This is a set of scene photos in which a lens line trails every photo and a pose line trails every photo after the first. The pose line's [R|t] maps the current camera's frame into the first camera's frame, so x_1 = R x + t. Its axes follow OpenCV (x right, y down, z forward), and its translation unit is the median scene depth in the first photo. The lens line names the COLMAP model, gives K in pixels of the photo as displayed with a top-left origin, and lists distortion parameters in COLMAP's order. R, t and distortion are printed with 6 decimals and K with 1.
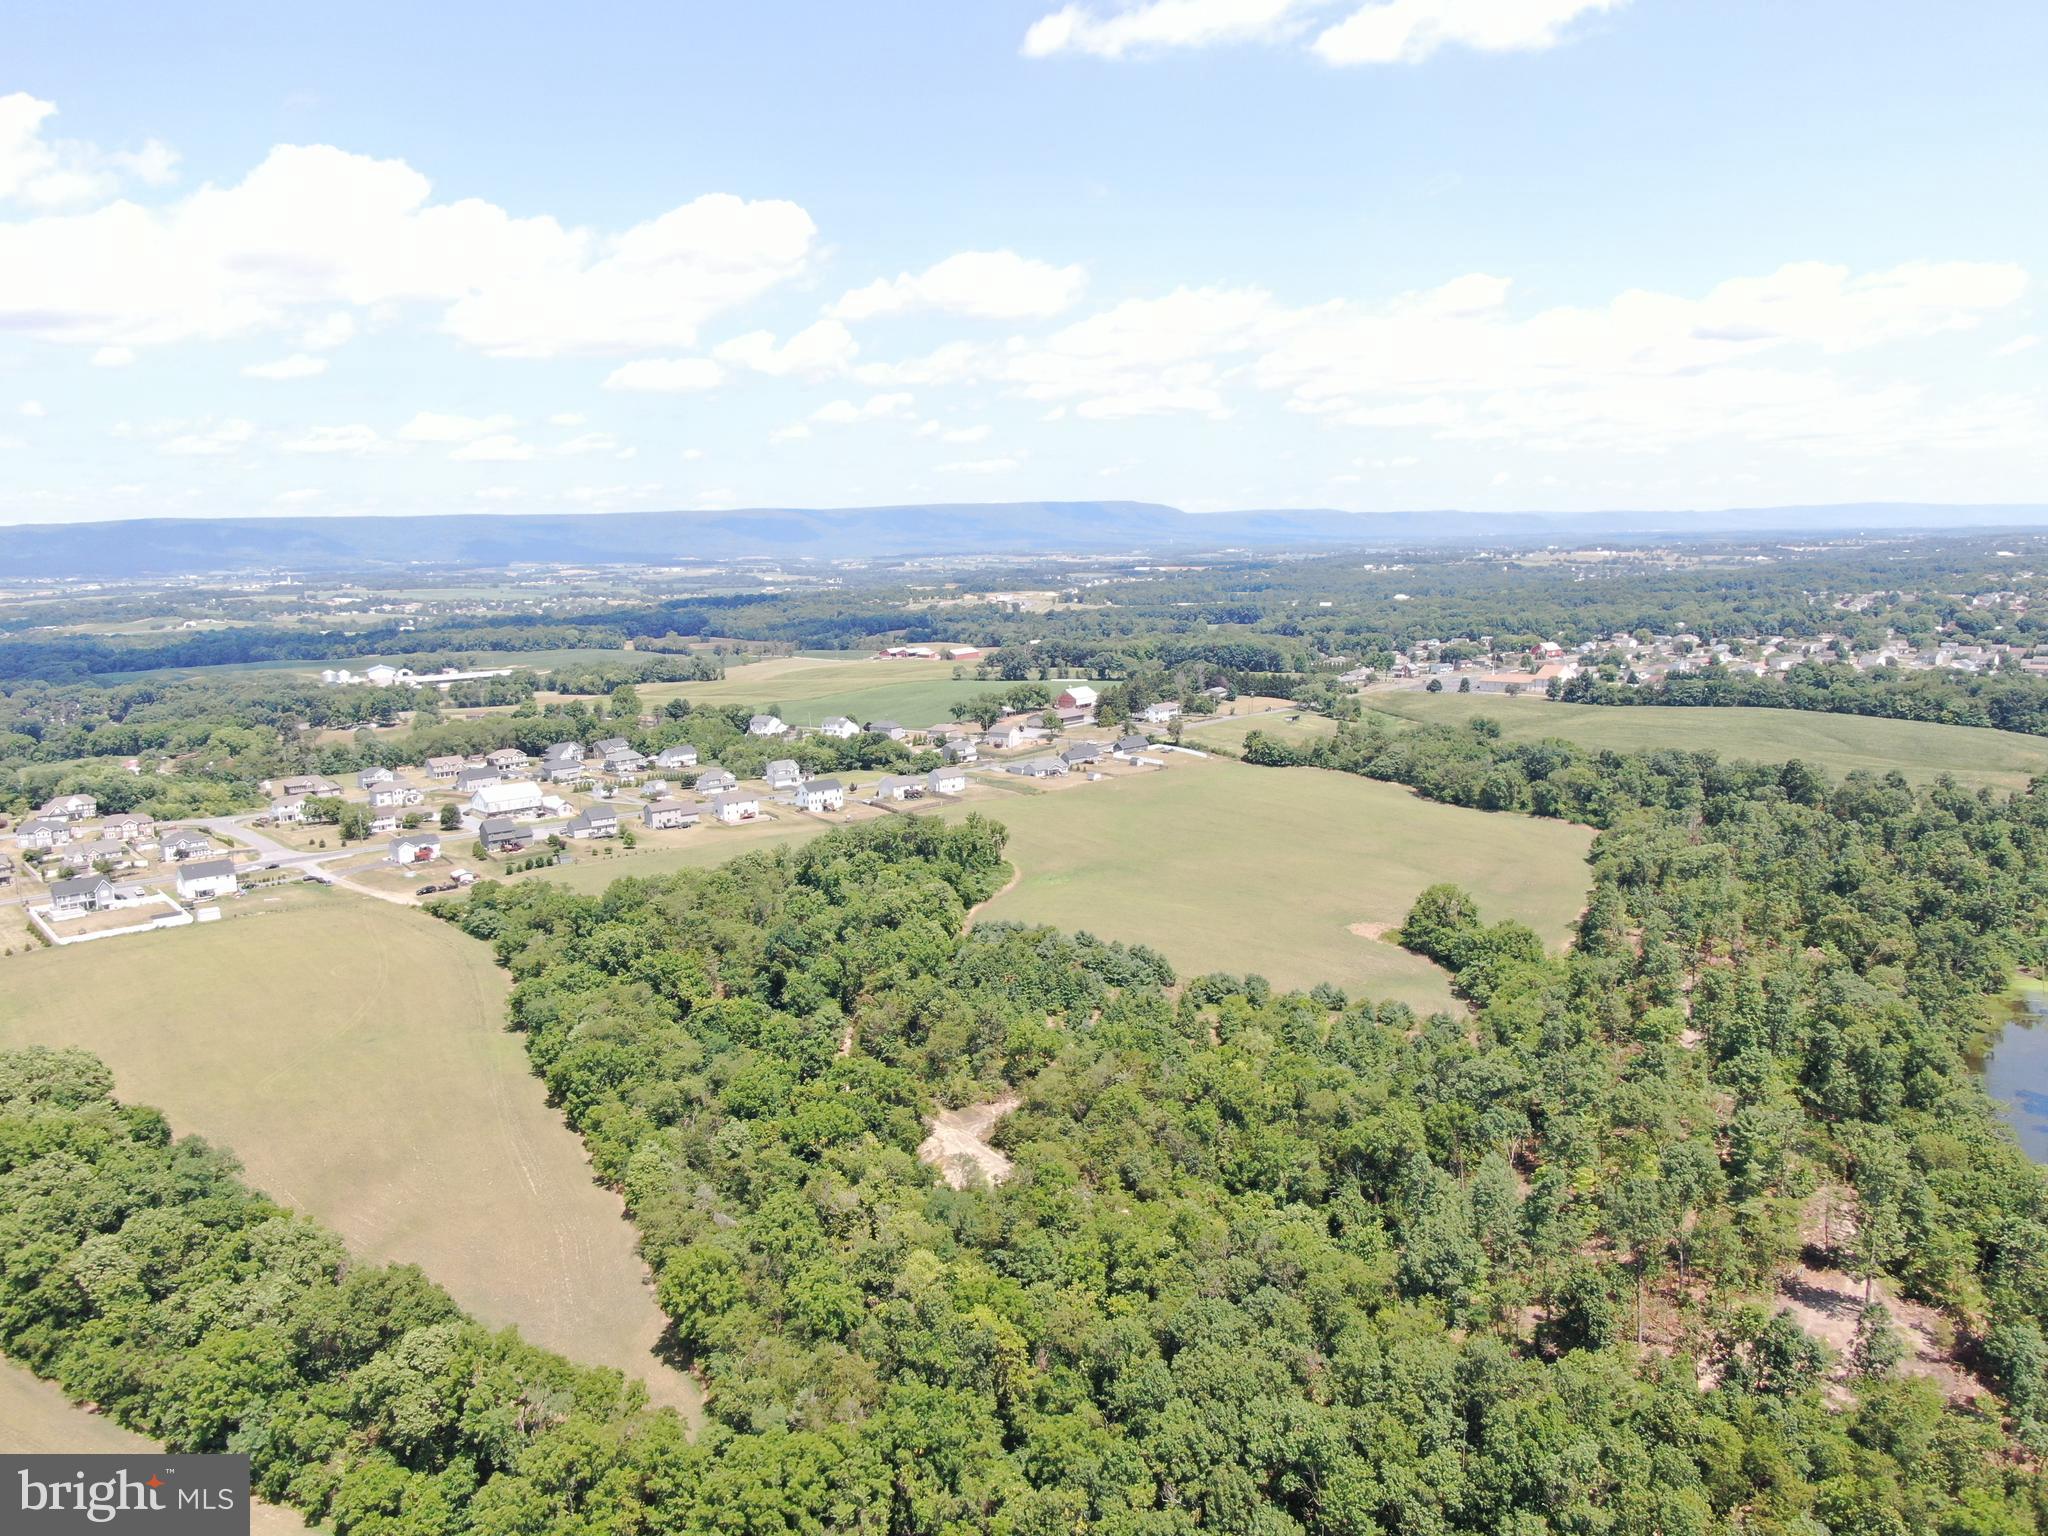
lens RADIAL K [[1476.6, 0, 1025.0], [0, 1476.6, 765.4], [0, 0, 1]] dist [-0.024058, 0.015339]
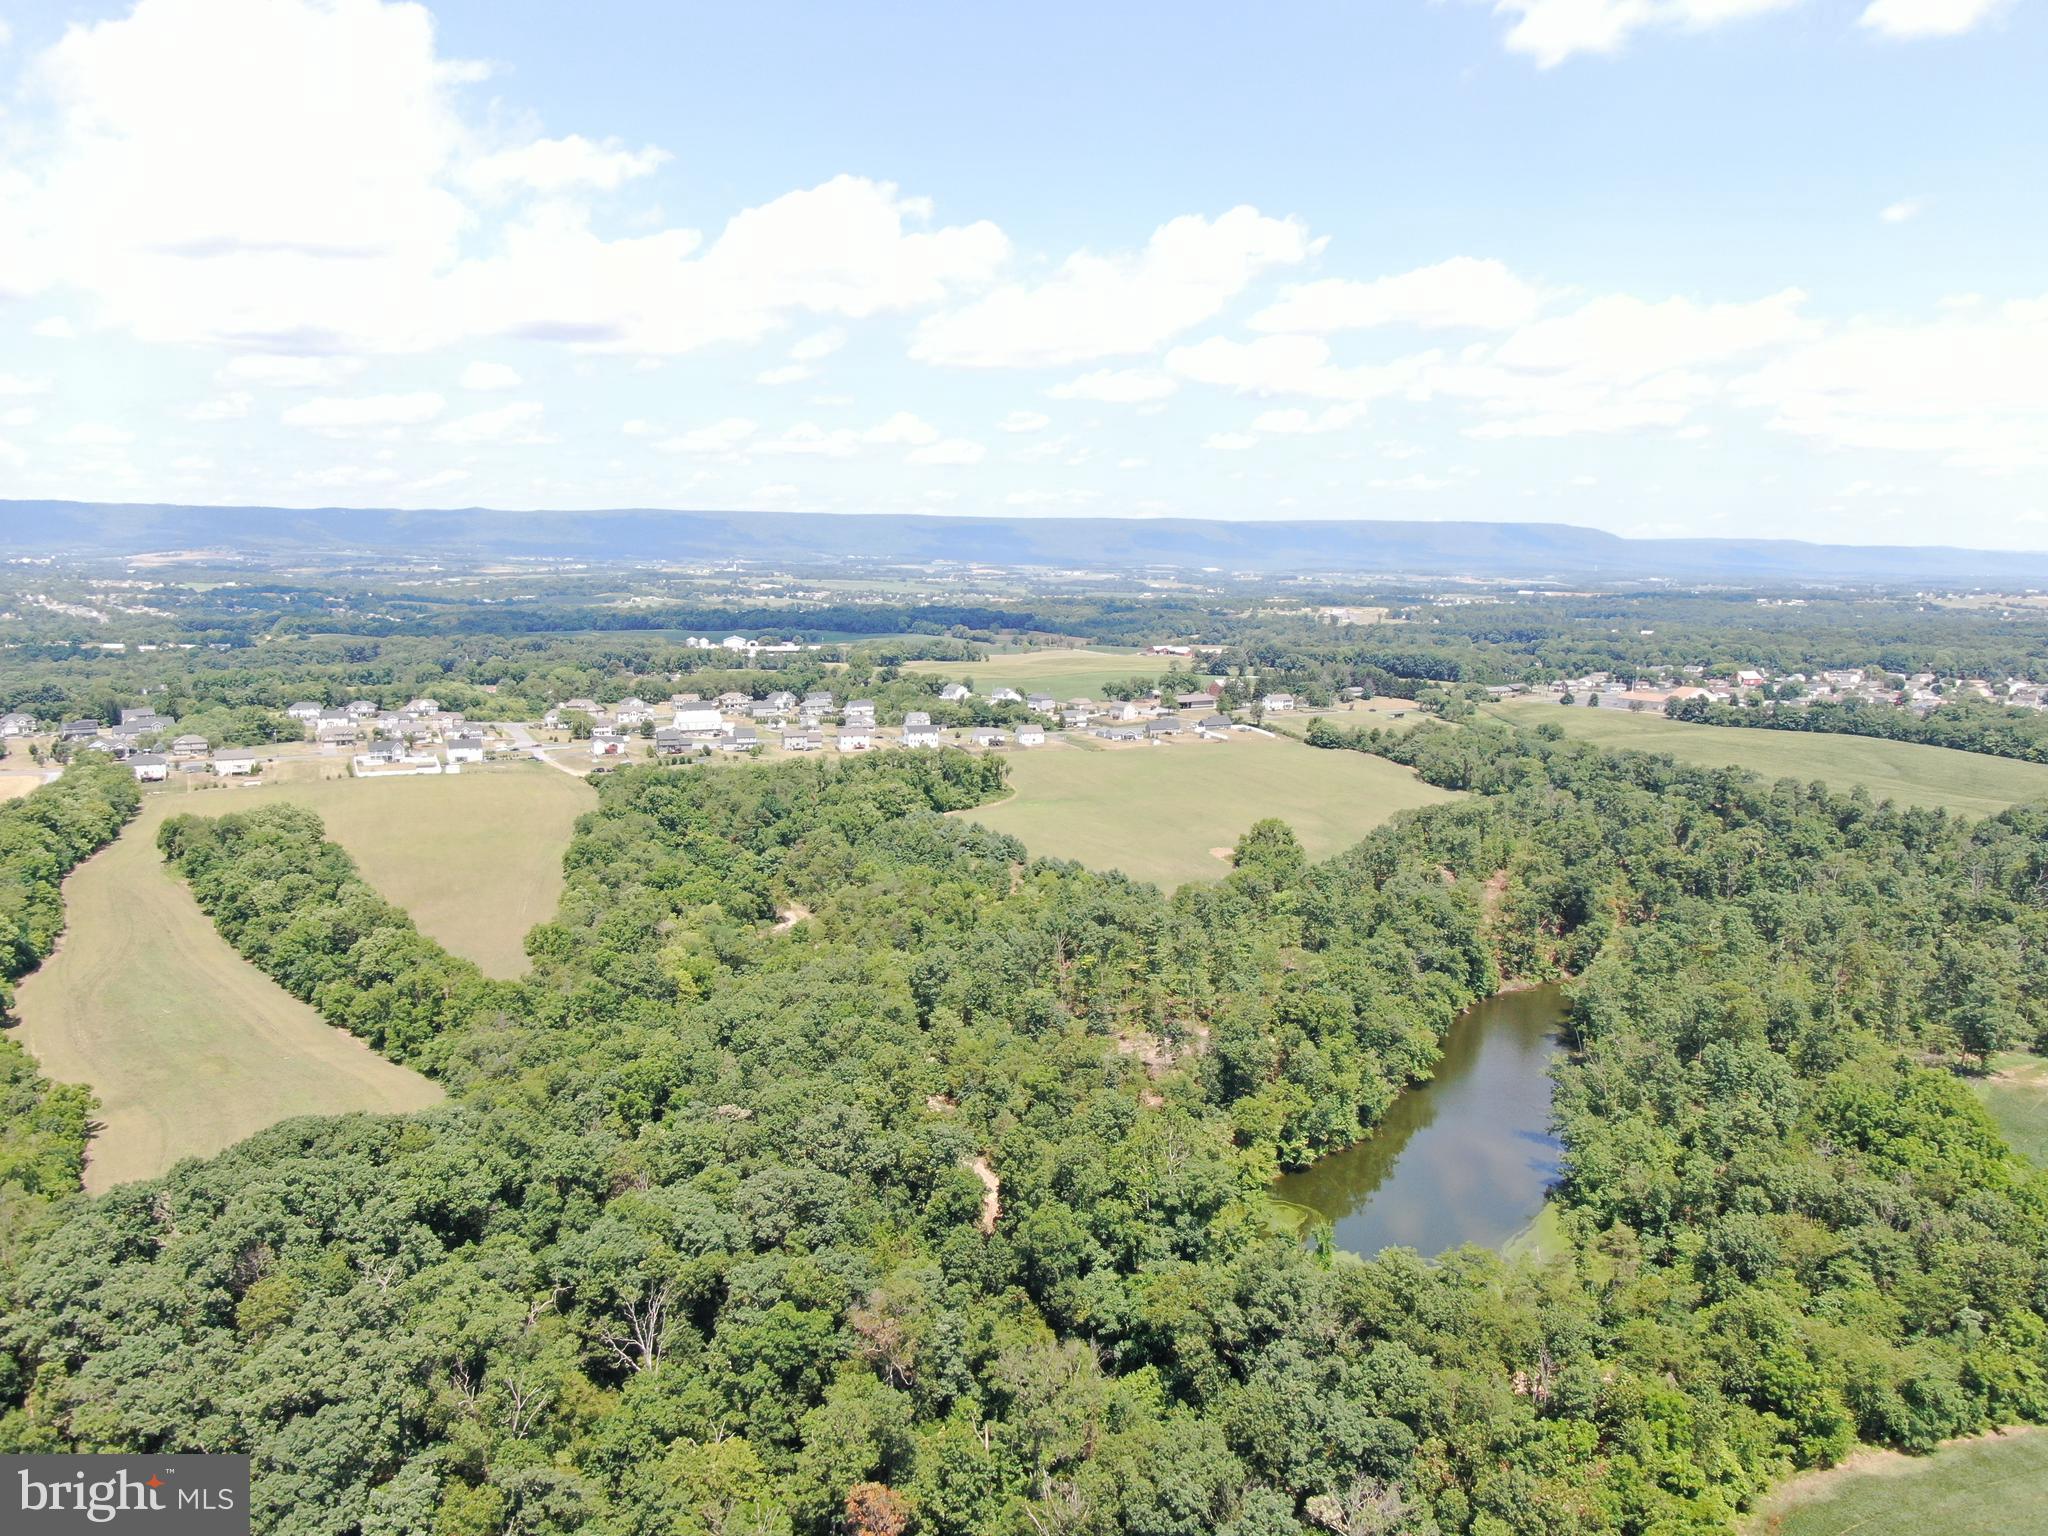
lens RADIAL K [[1476.6, 0, 1025.0], [0, 1476.6, 765.4], [0, 0, 1]] dist [-0.024058, 0.015339]
pose [[0.959018, 0.077757, -0.272468, 0.318587], [-0.079916, 0.996797, 0.003184, 0.035952], [0.271843, 0.018721, 0.962159, -0.219814]]
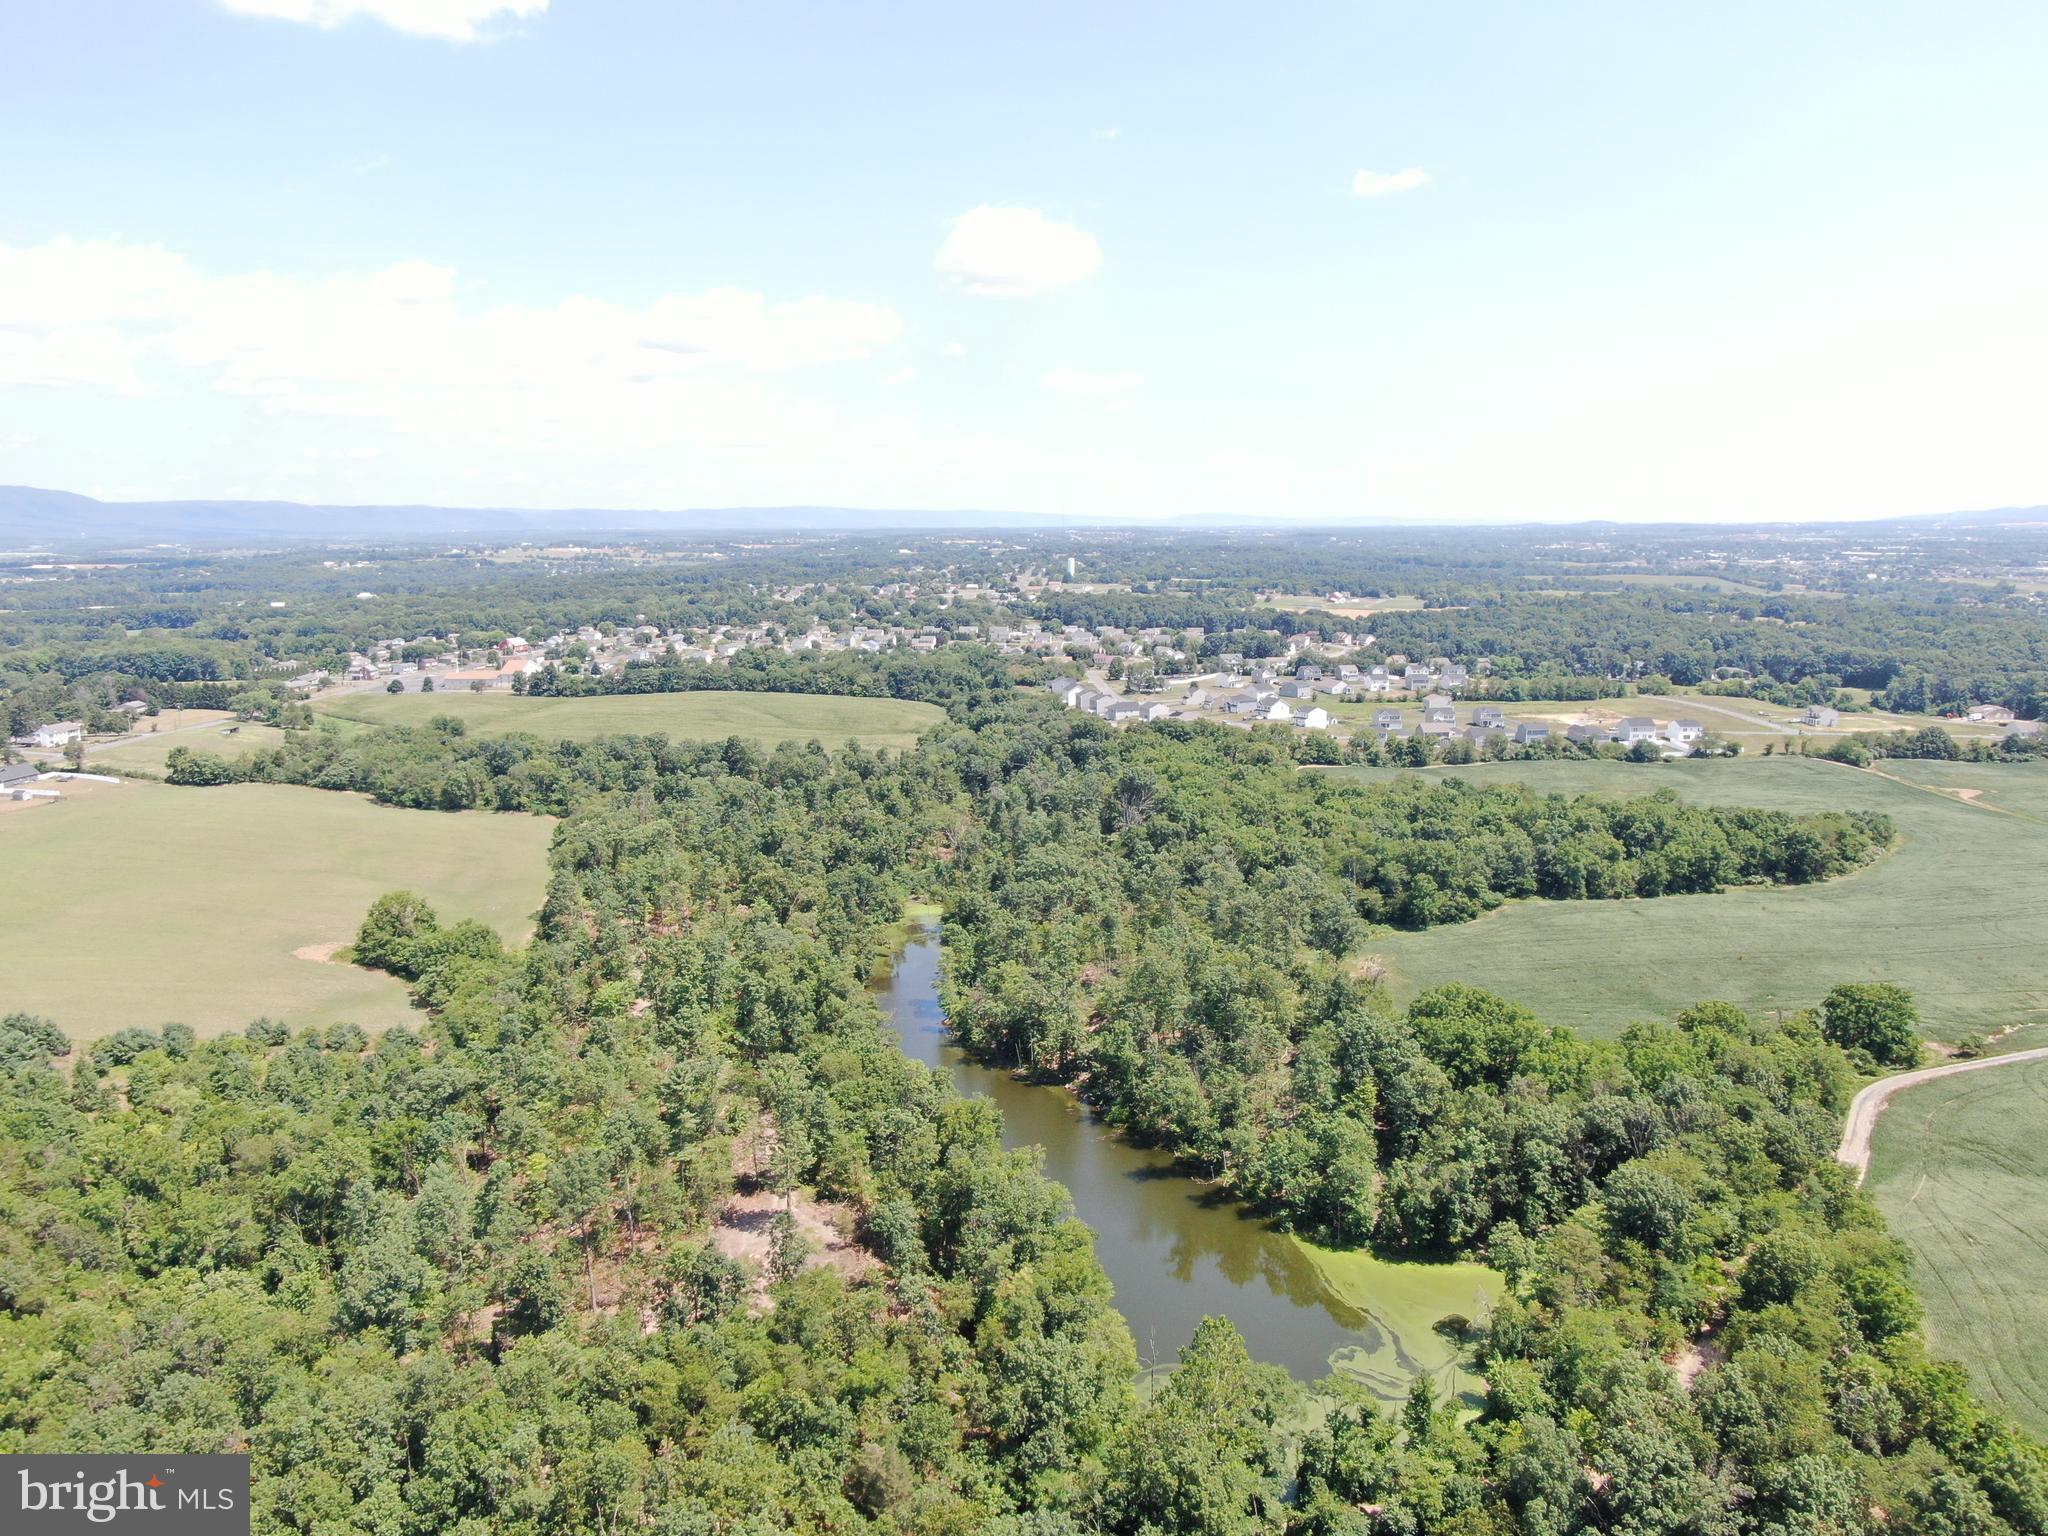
lens RADIAL K [[1476.6, 0, 1025.0], [0, 1476.6, 765.4], [0, 0, 1]] dist [-0.024058, 0.015339]
pose [[0.788365, -0.082680, 0.609626, 0.023162], [0.081354, 0.996236, 0.029908, 0.002516], [-0.609805, 0.026017, 0.792125, -0.004508]]
